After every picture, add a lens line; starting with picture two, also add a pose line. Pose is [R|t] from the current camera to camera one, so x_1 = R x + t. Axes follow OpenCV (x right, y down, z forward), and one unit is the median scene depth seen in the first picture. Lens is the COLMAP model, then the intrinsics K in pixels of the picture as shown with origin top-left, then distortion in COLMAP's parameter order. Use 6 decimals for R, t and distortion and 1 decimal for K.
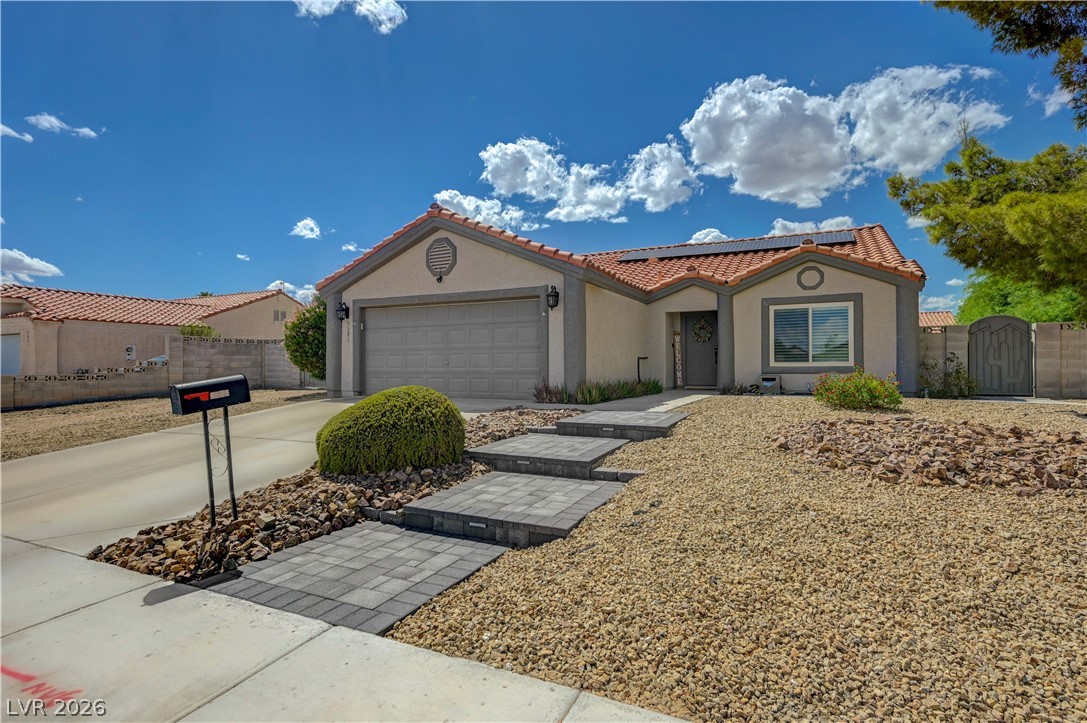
lens RADIAL K [[548.6, 0, 544.1], [0, 548.6, 363.3], [0, 0, 1]] dist [-0.000094, -0.000052]
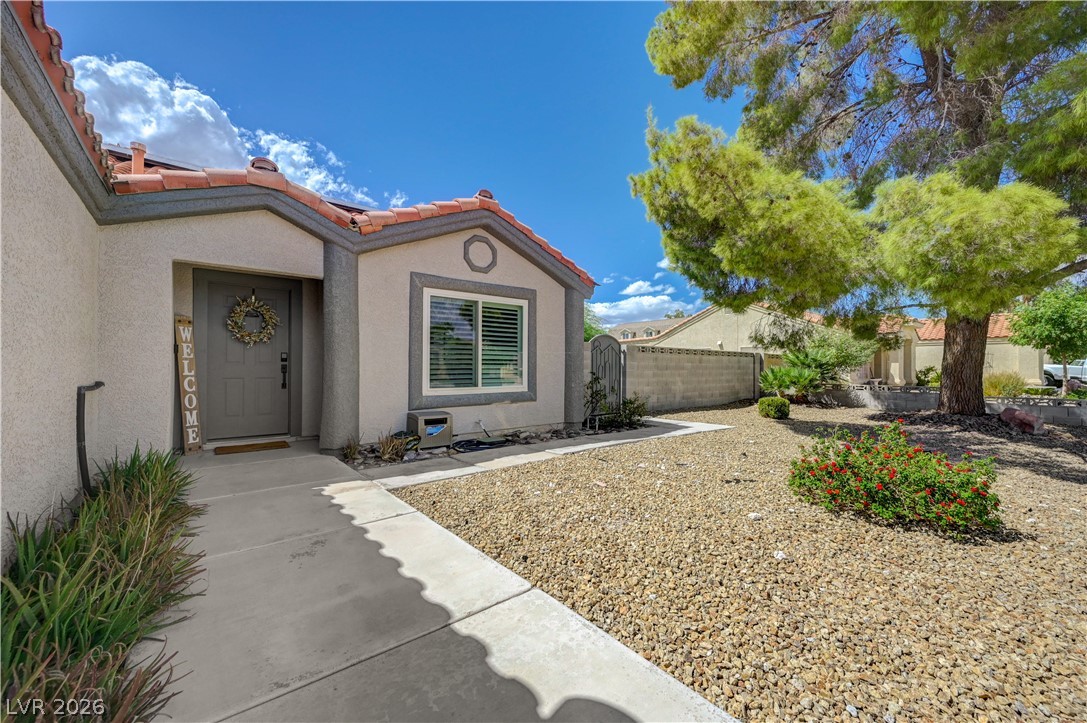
lens RADIAL K [[425.7, 0, 547.4], [0, 425.7, 360.8], [0, 0, 1]] dist [0.000272, -0.000014]
pose [[0.398612, 0.015621, 0.916987, 0.064612], [-0.011342, 0.999862, -0.012103, -0.026110], [-0.917050, -0.005576, 0.398734, 0.712823]]
